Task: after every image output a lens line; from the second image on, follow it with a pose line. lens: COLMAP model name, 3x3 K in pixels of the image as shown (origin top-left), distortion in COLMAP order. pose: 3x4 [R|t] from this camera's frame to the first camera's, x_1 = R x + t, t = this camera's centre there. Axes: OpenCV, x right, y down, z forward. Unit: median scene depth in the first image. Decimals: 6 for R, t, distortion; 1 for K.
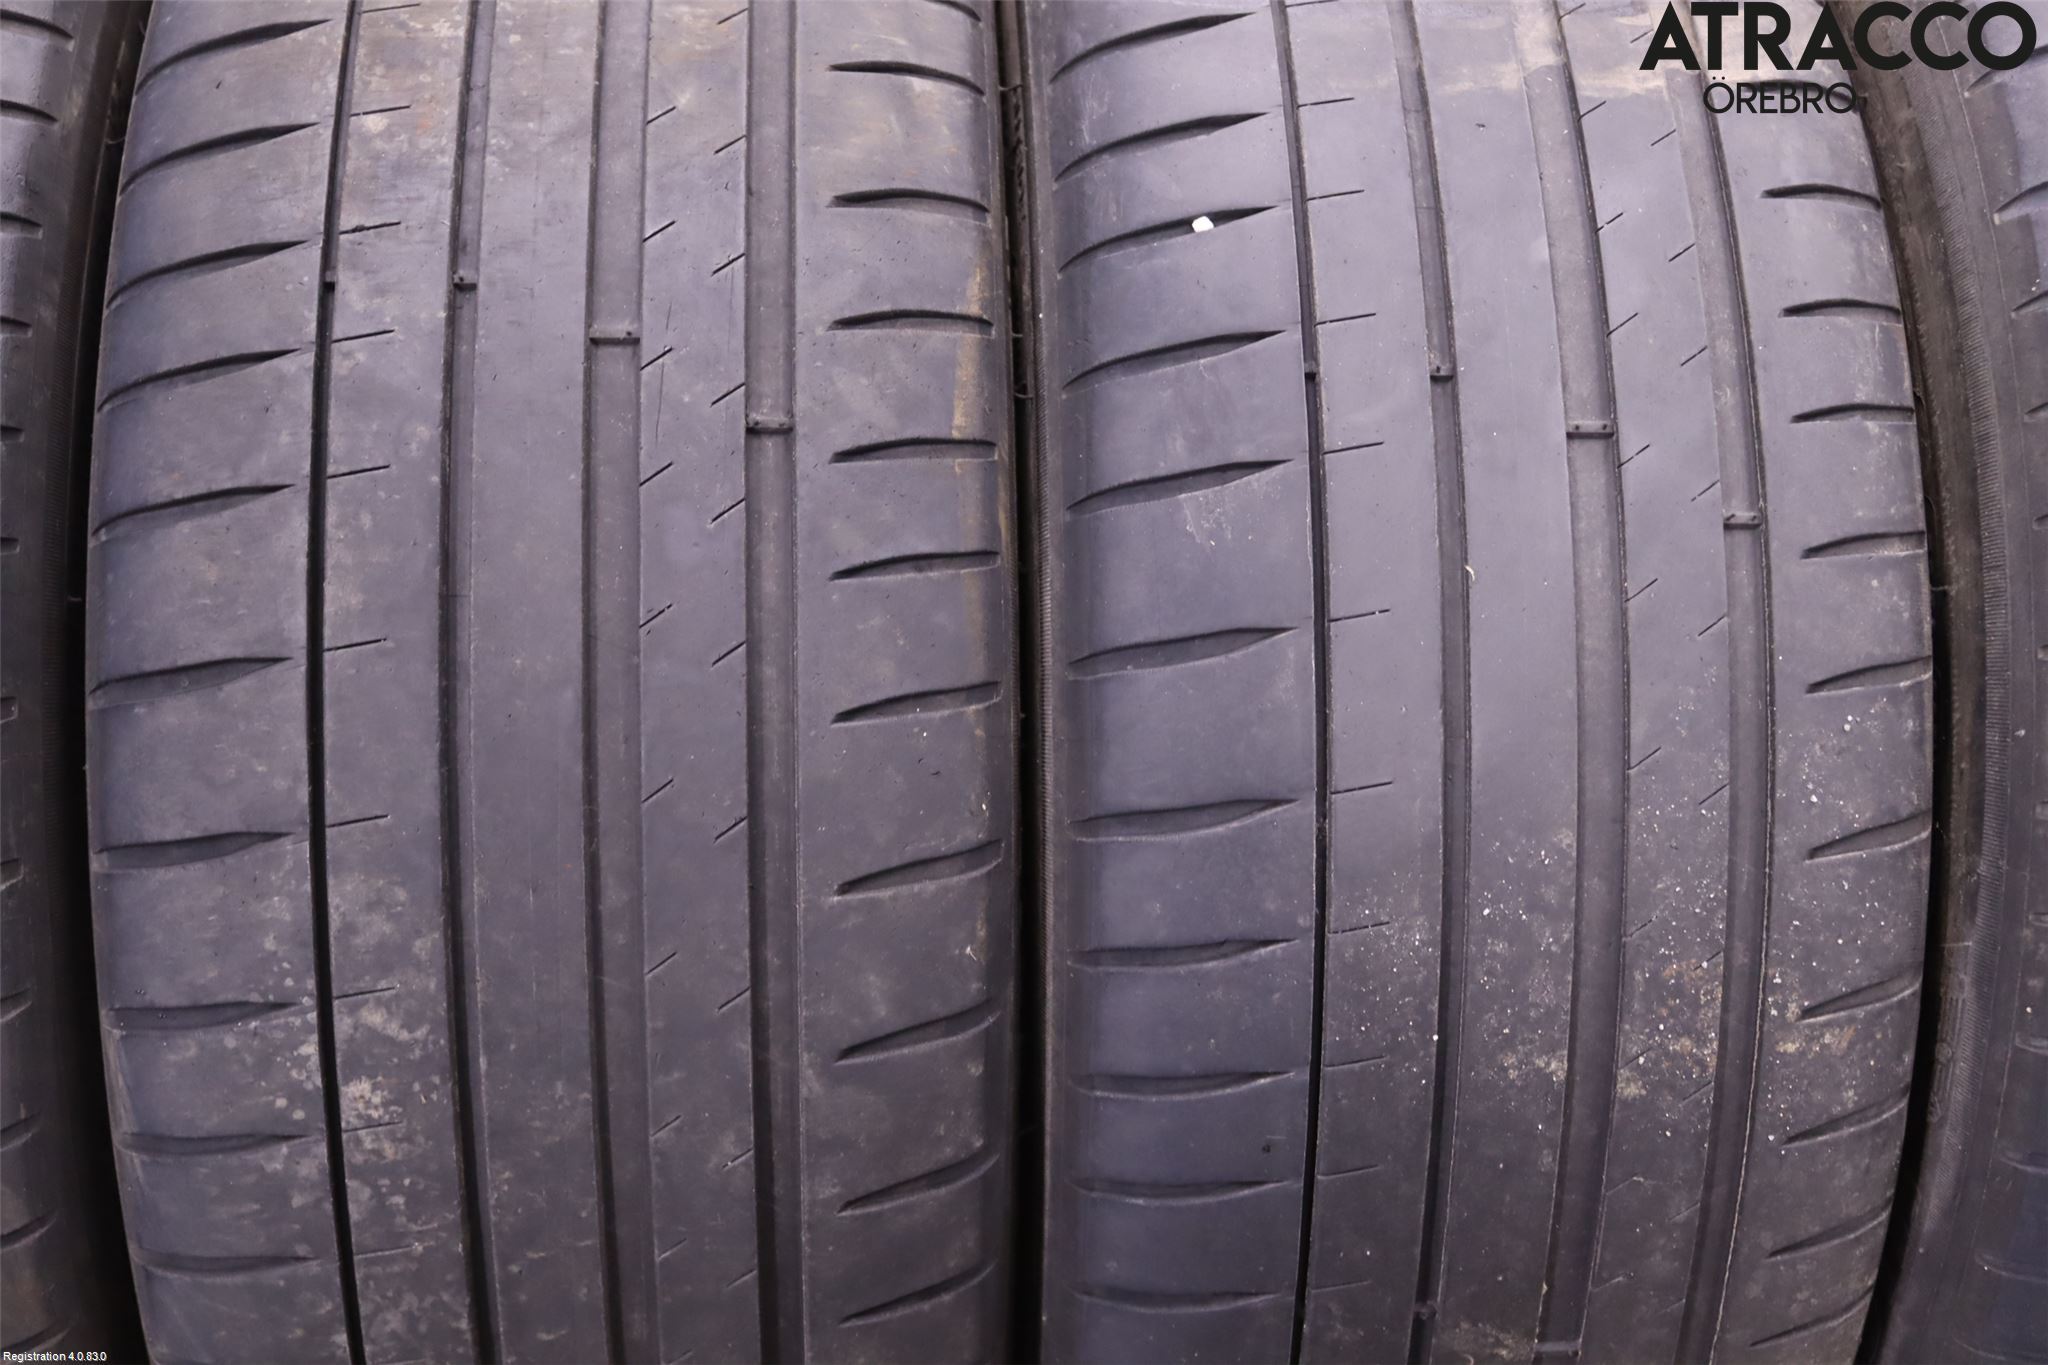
lens RADIAL K [[2407.3, 0, 1024.0], [0, 2407.3, 682.5], [0, 0, 1]] dist [-0.003063, 0.073427]
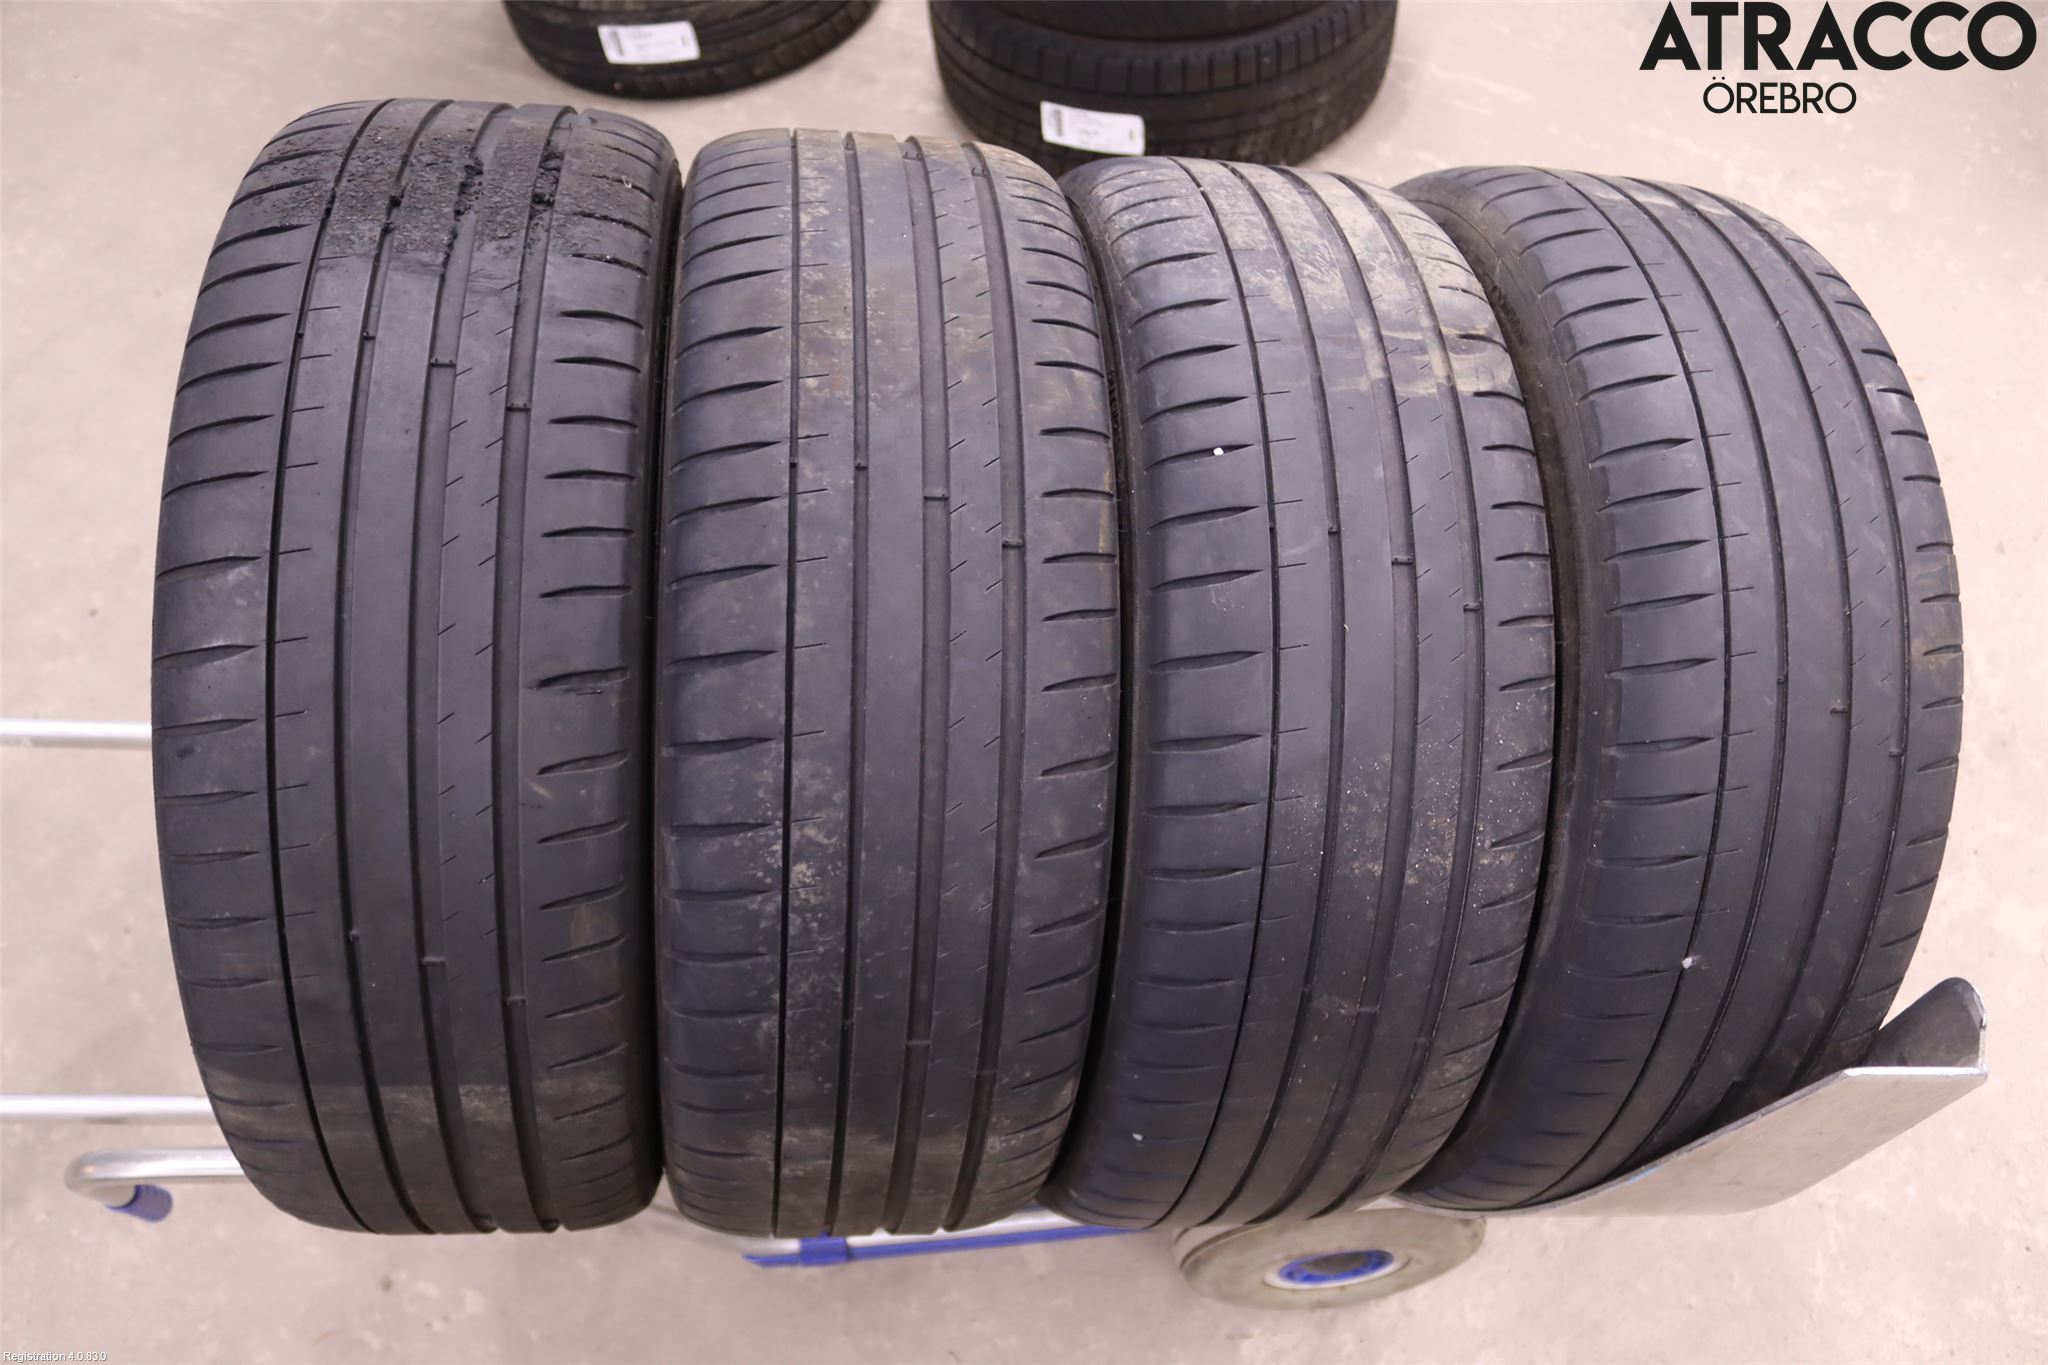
lens RADIAL K [[1766.4, 0, 1024.0], [0, 1766.4, 682.5], [0, 0, 1]] dist [-0.007969, -0.000521]
pose [[0.992385, 0.029518, 0.119587, -0.264711], [-0.029633, 0.999561, -0.000815, 0.010416], [-0.119558, -0.002735, 0.992823, -0.465142]]
